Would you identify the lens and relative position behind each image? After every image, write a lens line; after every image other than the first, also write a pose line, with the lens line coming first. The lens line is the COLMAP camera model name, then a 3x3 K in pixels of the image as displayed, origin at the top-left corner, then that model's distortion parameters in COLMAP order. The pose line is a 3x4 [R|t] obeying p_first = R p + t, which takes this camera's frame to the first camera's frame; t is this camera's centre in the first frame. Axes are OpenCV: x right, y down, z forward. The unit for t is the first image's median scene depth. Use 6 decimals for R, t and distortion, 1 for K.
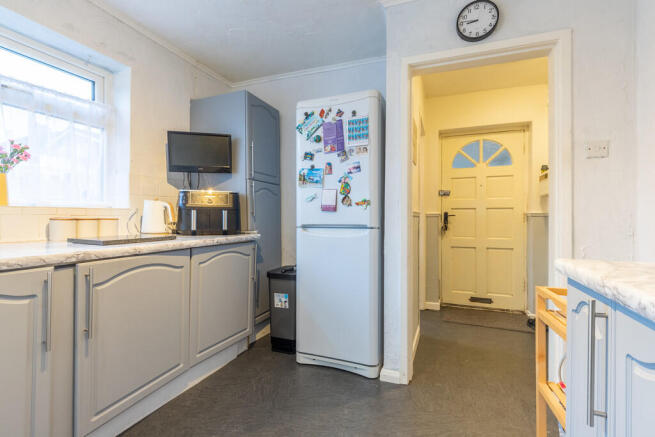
lens RADIAL K [[306.2, 0, 327.7], [0, 306.2, 217.7], [0, 0, 1]] dist [0.000788, 0.000071]
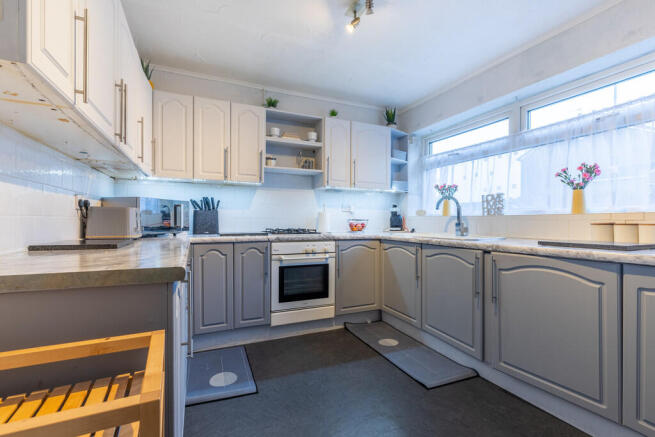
lens RADIAL K [[306.2, 0, 328.8], [0, 306.2, 219.8], [0, 0, 1]] dist [0.000788, 0.000071]
pose [[-0.695447, -0.003841, -0.718567, 0.605968], [-0.000228, 0.999987, -0.005124, -0.003350], [0.718577, -0.003399, -0.695439, 1.028968]]
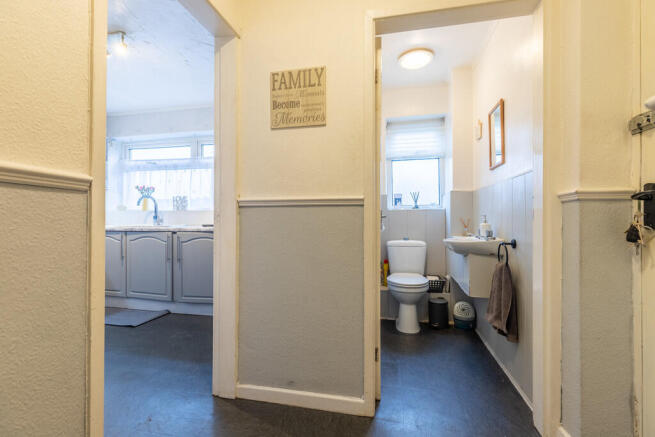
lens RADIAL K [[306.2, 0, 328.3], [0, 306.2, 217.0], [0, 0, 1]] dist [0.000788, 0.000071]
pose [[0.147760, -0.001338, -0.989022, 1.319268], [0.005140, 0.999987, -0.000585, 0.020608], [0.989010, -0.004997, 0.147765, 1.295466]]
